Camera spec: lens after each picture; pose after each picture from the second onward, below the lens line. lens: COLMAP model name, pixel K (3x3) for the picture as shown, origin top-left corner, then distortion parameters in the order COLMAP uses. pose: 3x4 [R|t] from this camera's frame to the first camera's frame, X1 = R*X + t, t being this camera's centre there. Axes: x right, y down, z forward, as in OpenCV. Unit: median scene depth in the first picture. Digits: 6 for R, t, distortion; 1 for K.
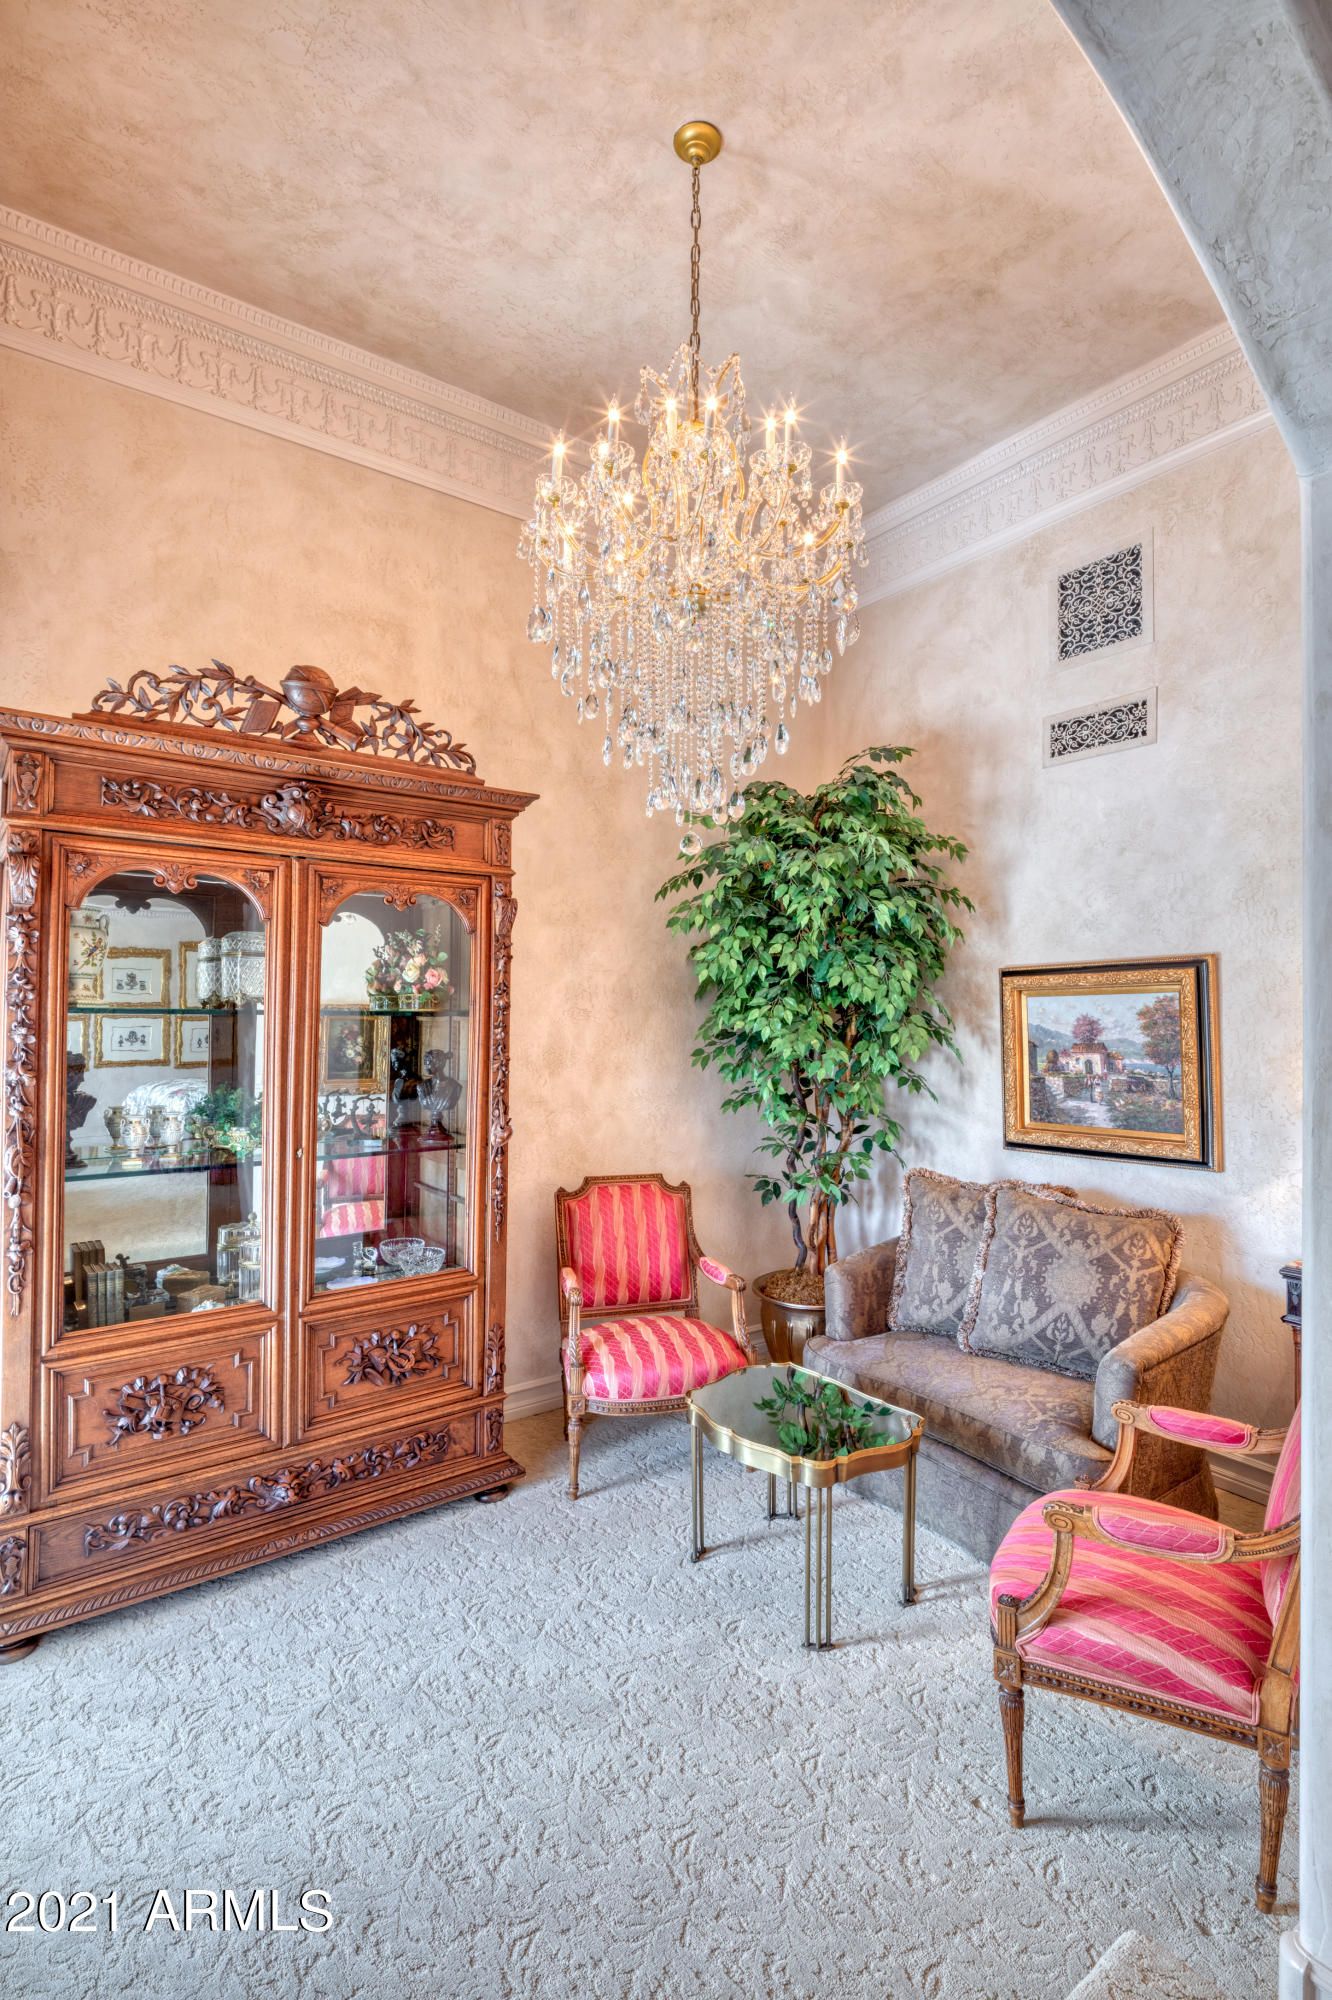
lens RADIAL K [[977.1, 0, 665.6], [0, 977.1, 1005.0], [0, 0, 1]] dist [-0.000442, 0.000138]
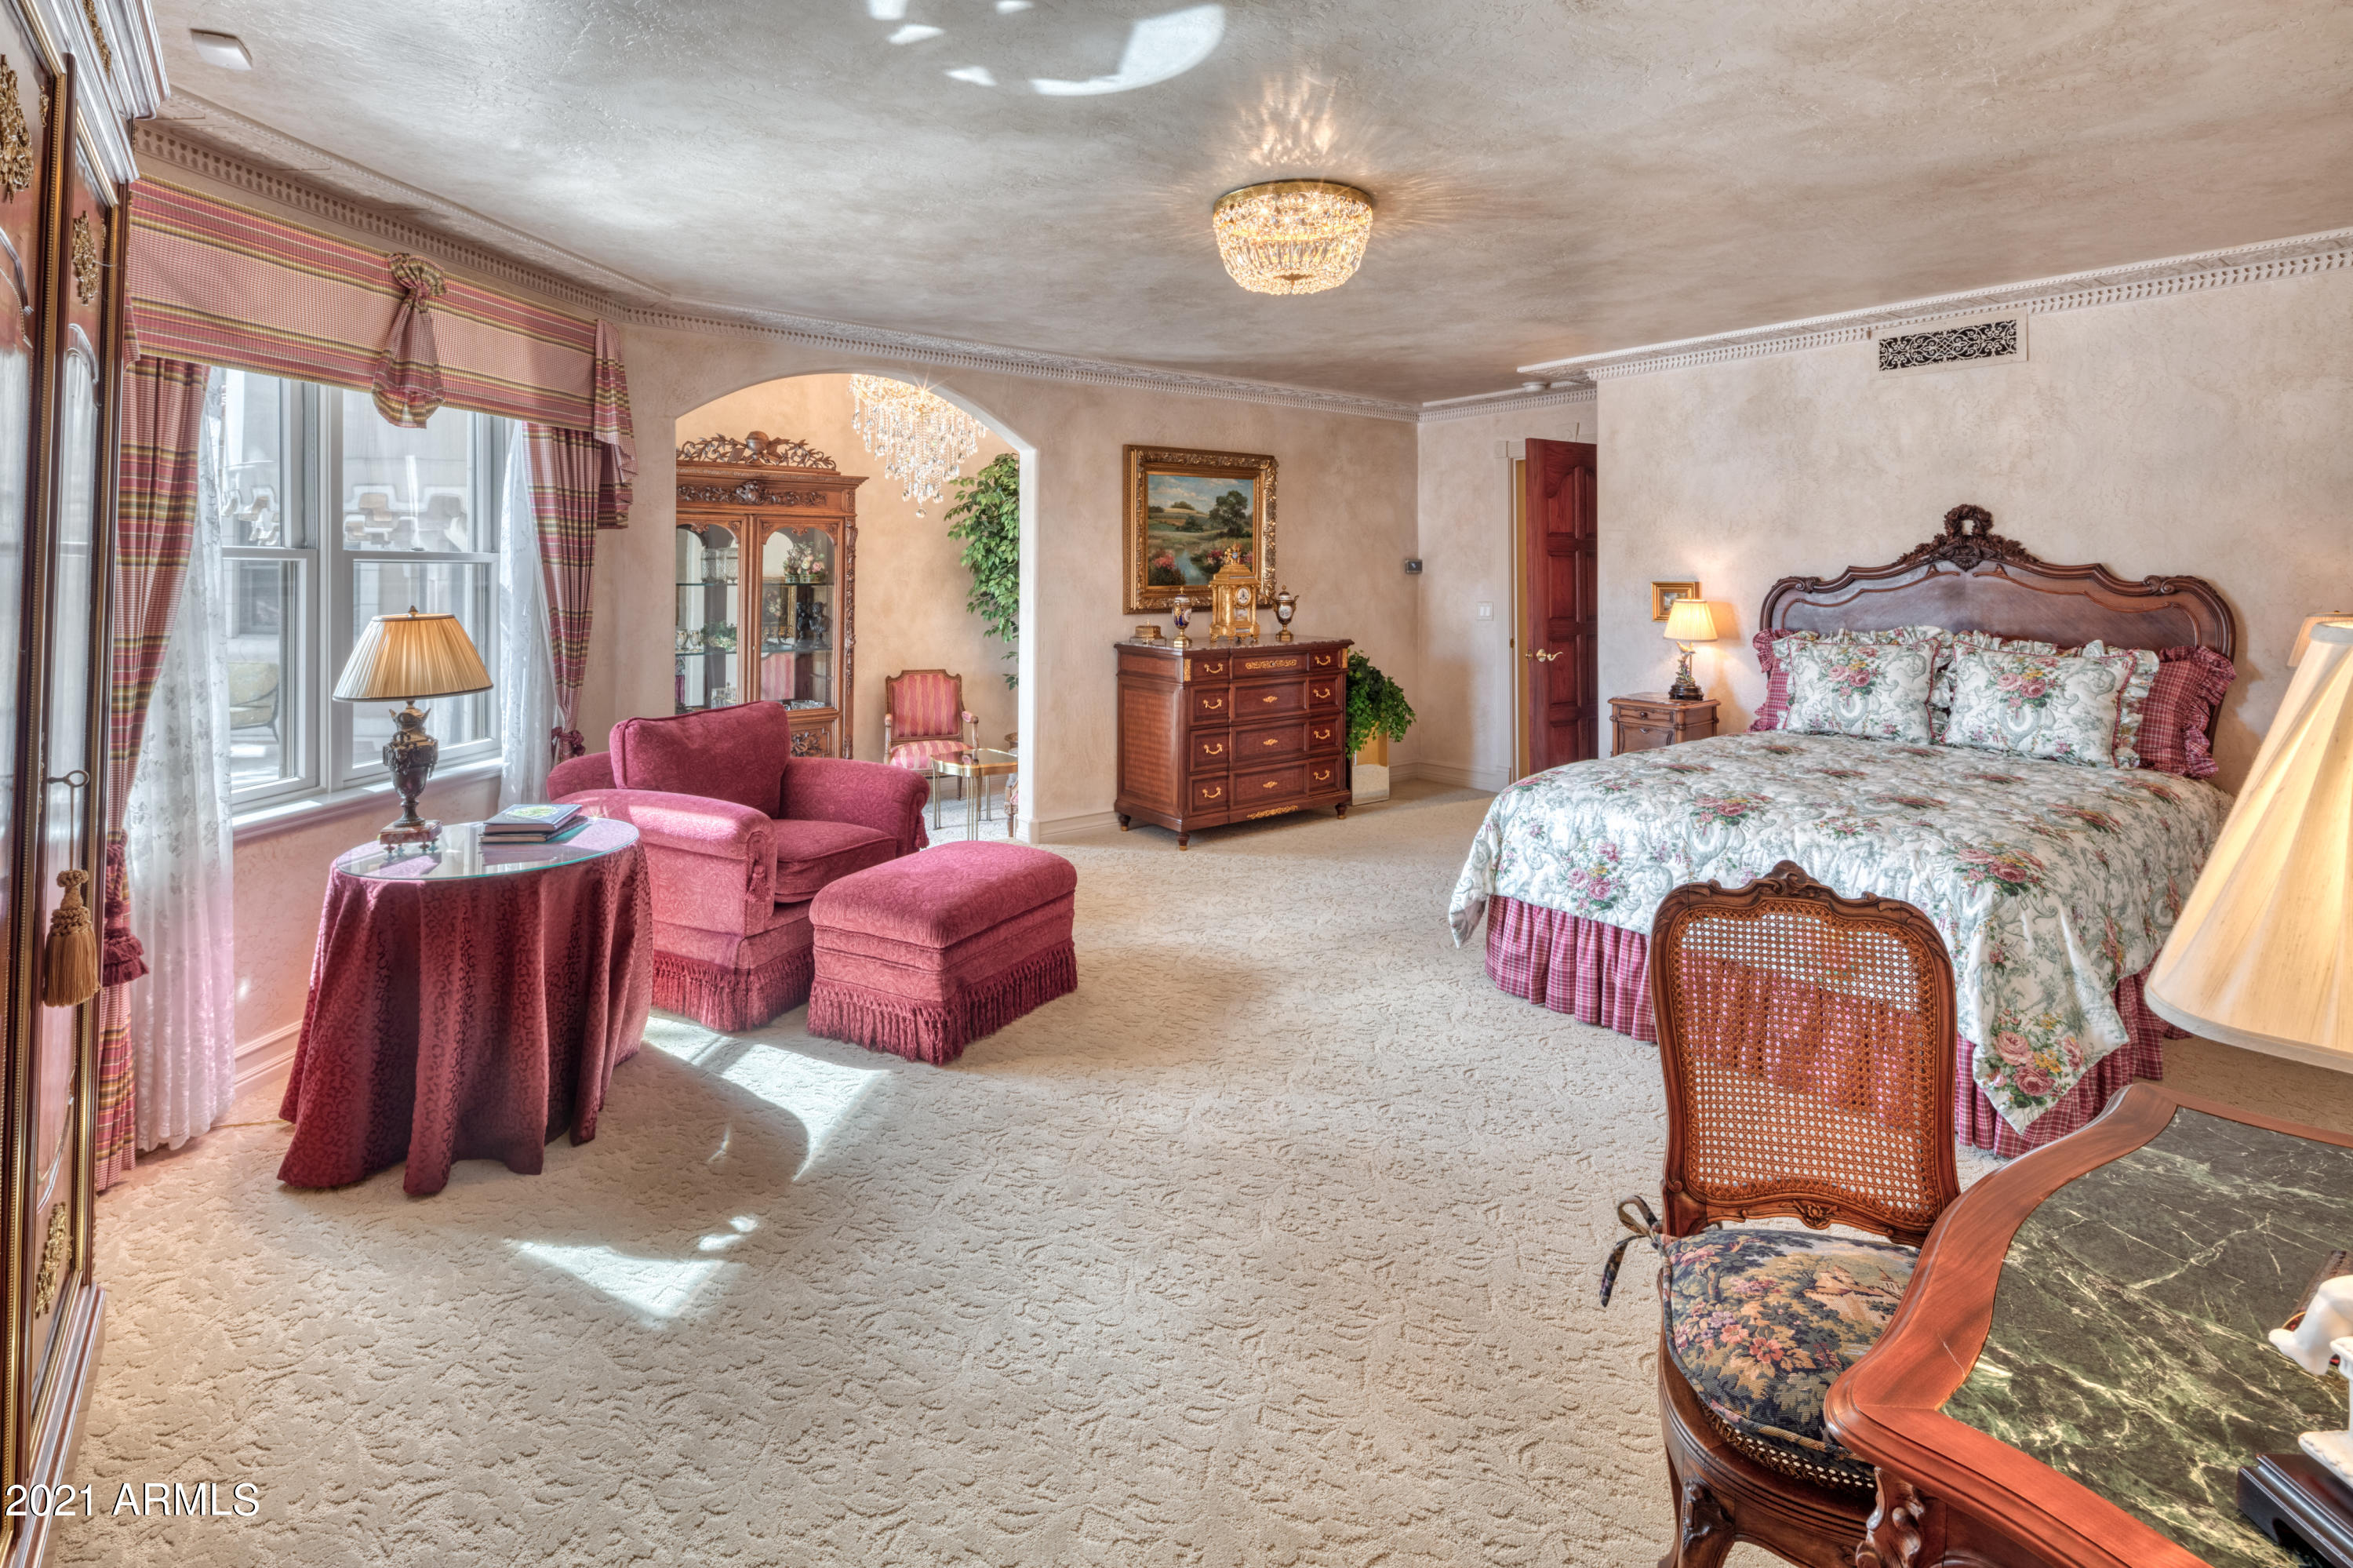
lens RADIAL K [[1149.6, 0, 1181.2], [0, 1149.6, 572.0], [0, 0, 1]] dist [-0.000442, 0.000138]
pose [[0.999271, -0.004168, 0.037940, 0.436839], [0.003943, 0.999974, 0.006001, -0.028394], [-0.037964, -0.005847, 0.999262, -1.445725]]
